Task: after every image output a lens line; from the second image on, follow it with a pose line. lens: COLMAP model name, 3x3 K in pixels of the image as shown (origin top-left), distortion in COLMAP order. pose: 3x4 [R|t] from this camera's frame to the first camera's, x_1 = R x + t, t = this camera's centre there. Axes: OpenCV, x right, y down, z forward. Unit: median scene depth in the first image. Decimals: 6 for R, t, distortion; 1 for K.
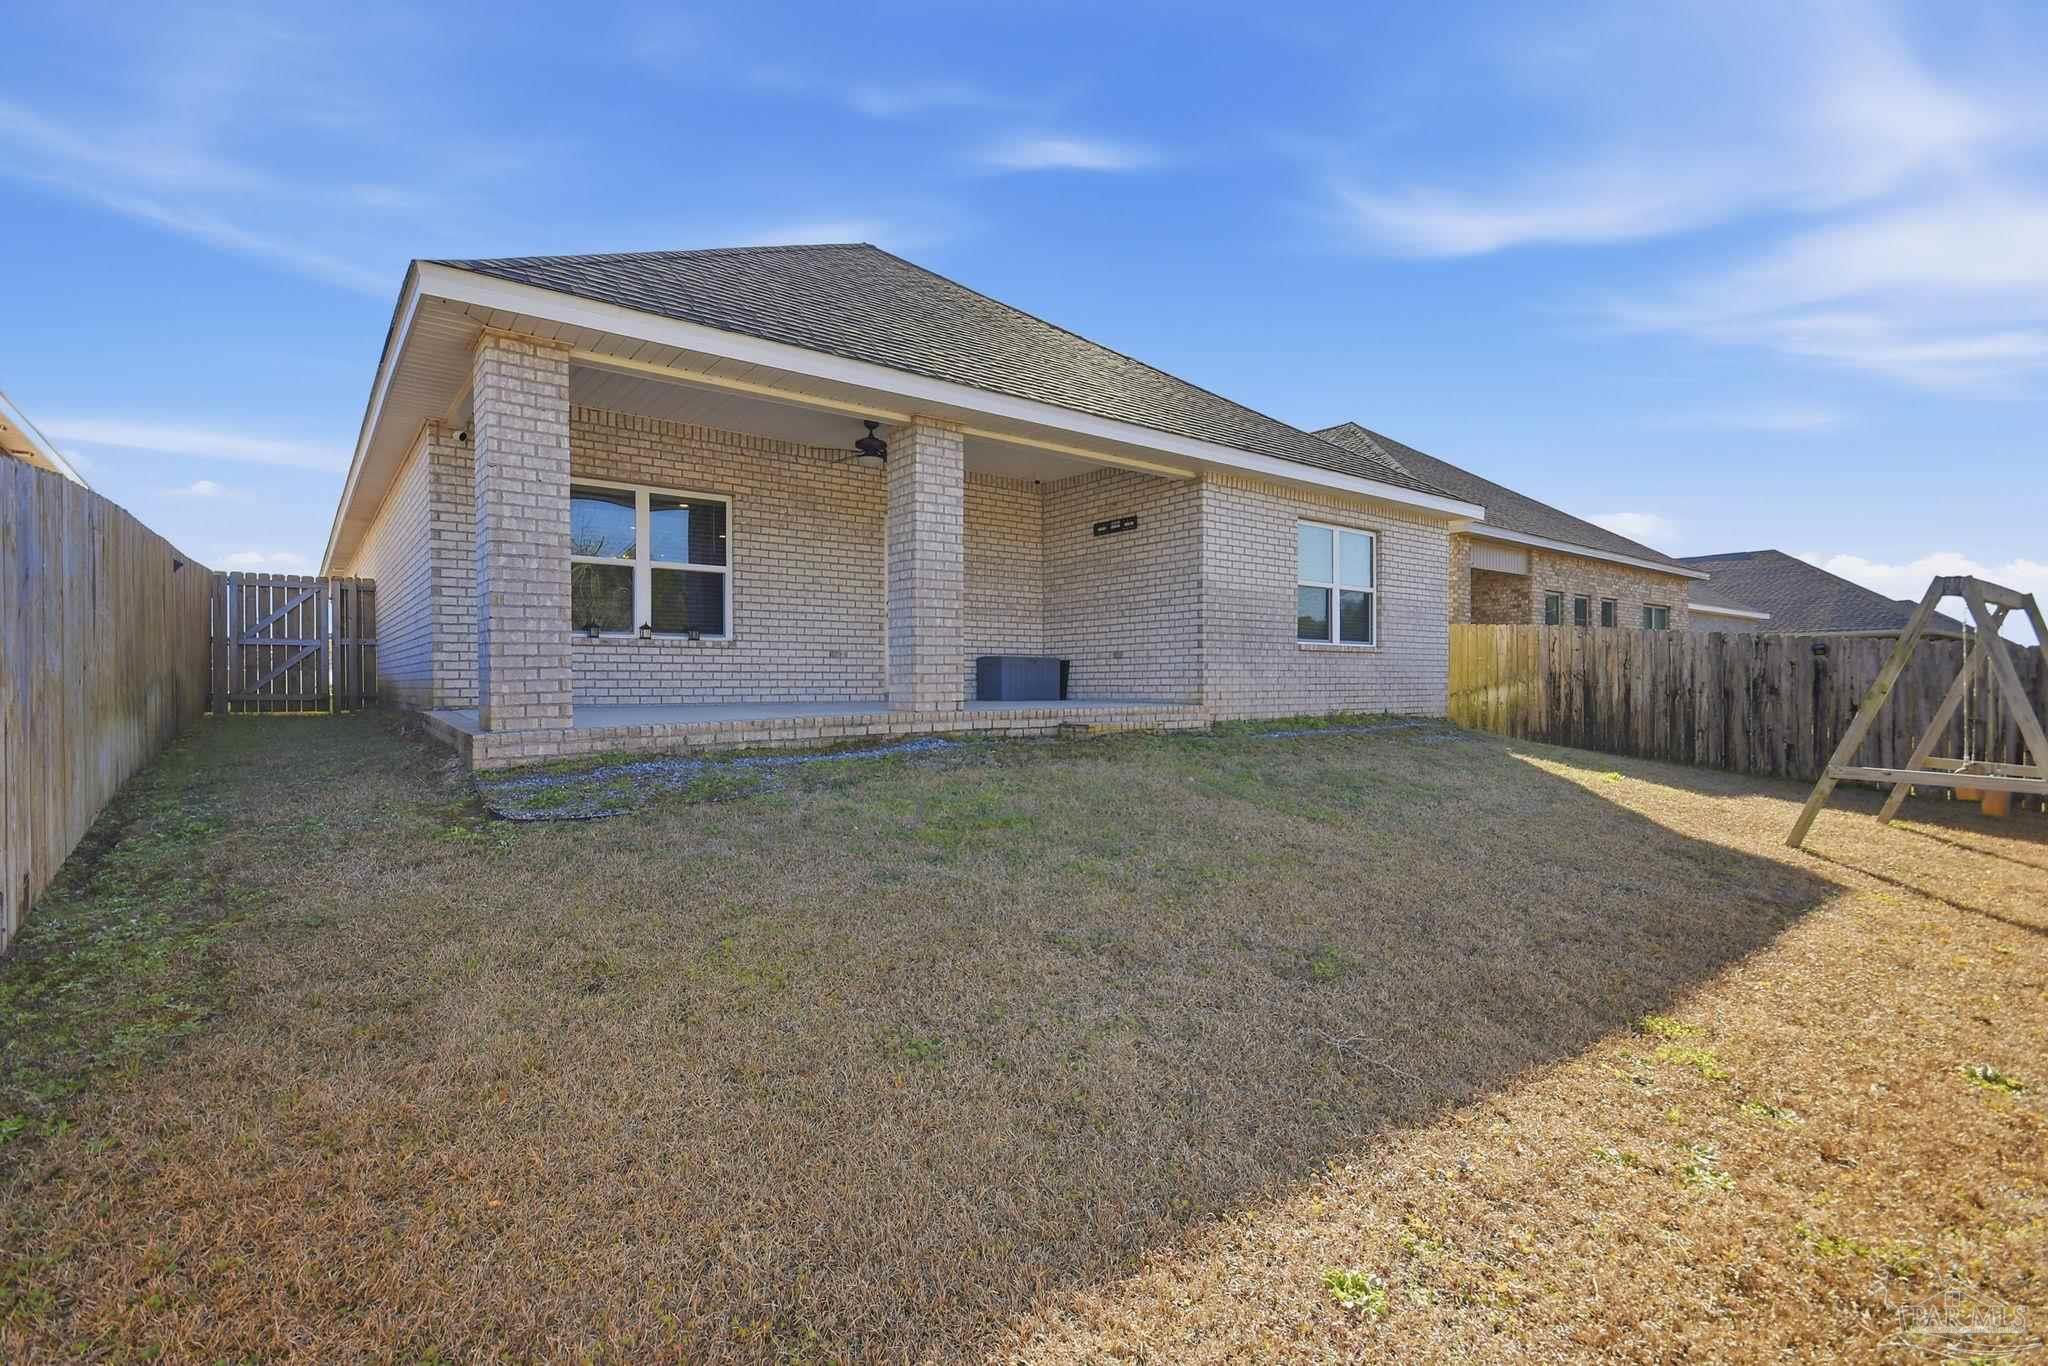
lens RADIAL K [[926.0, 0, 1016.9], [0, 926.0, 688.3], [0, 0, 1]] dist [0.006307, -0.007965]
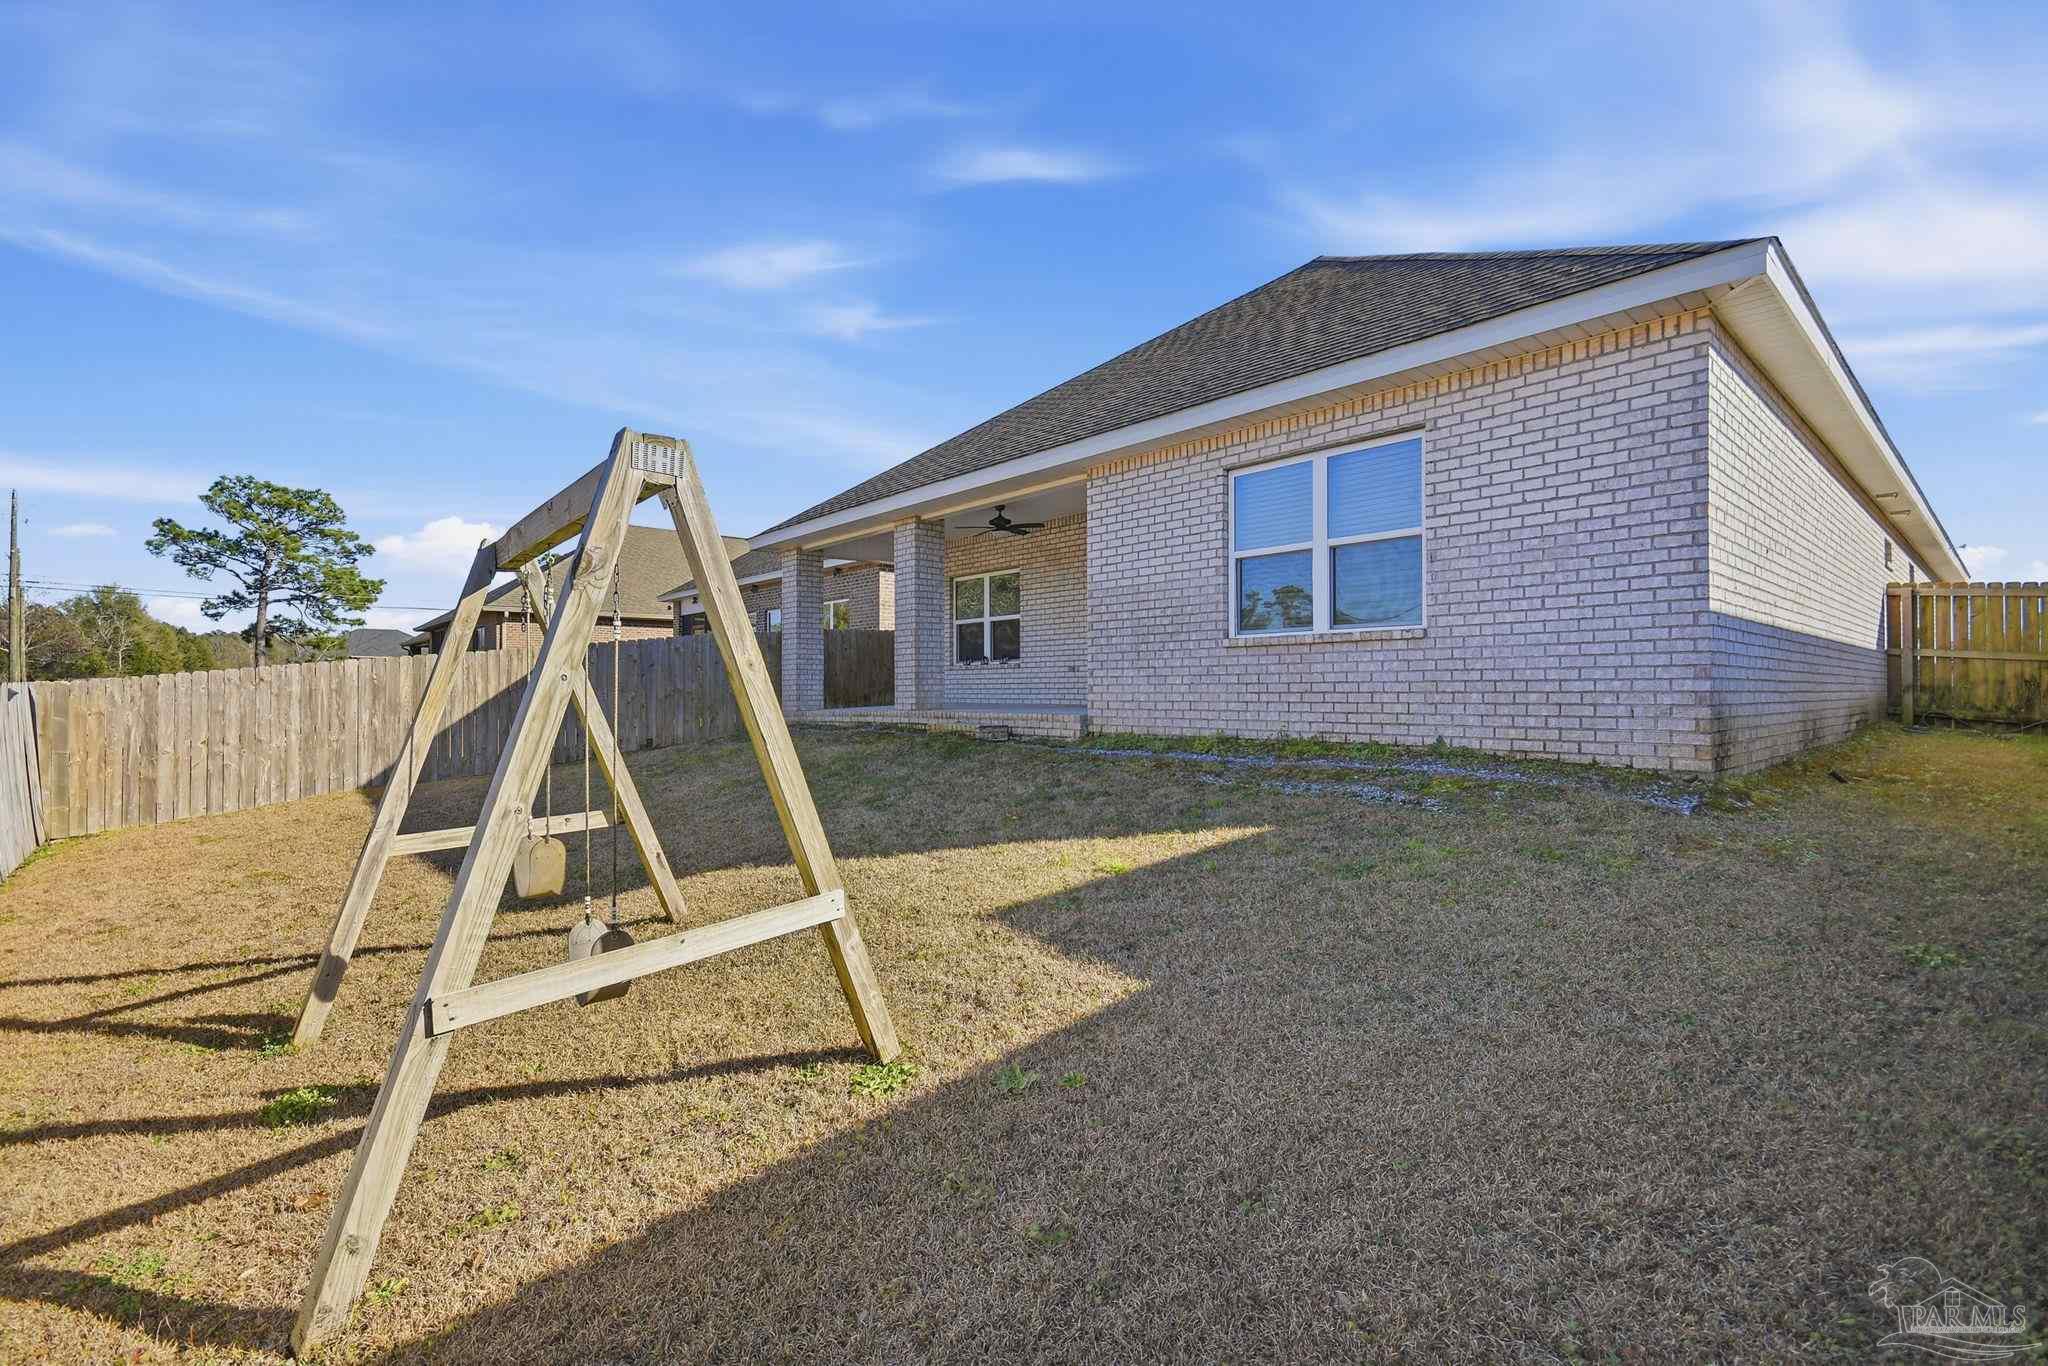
lens RADIAL K [[926.0, 0, 1019.0], [0, 926.0, 681.1], [0, 0, 1]] dist [0.006307, -0.007965]
pose [[0.066198, -0.012123, -0.997733, 1.097665], [-0.005734, 0.999905, -0.012530, -0.003856], [0.997790, 0.006550, 0.066123, 0.830400]]
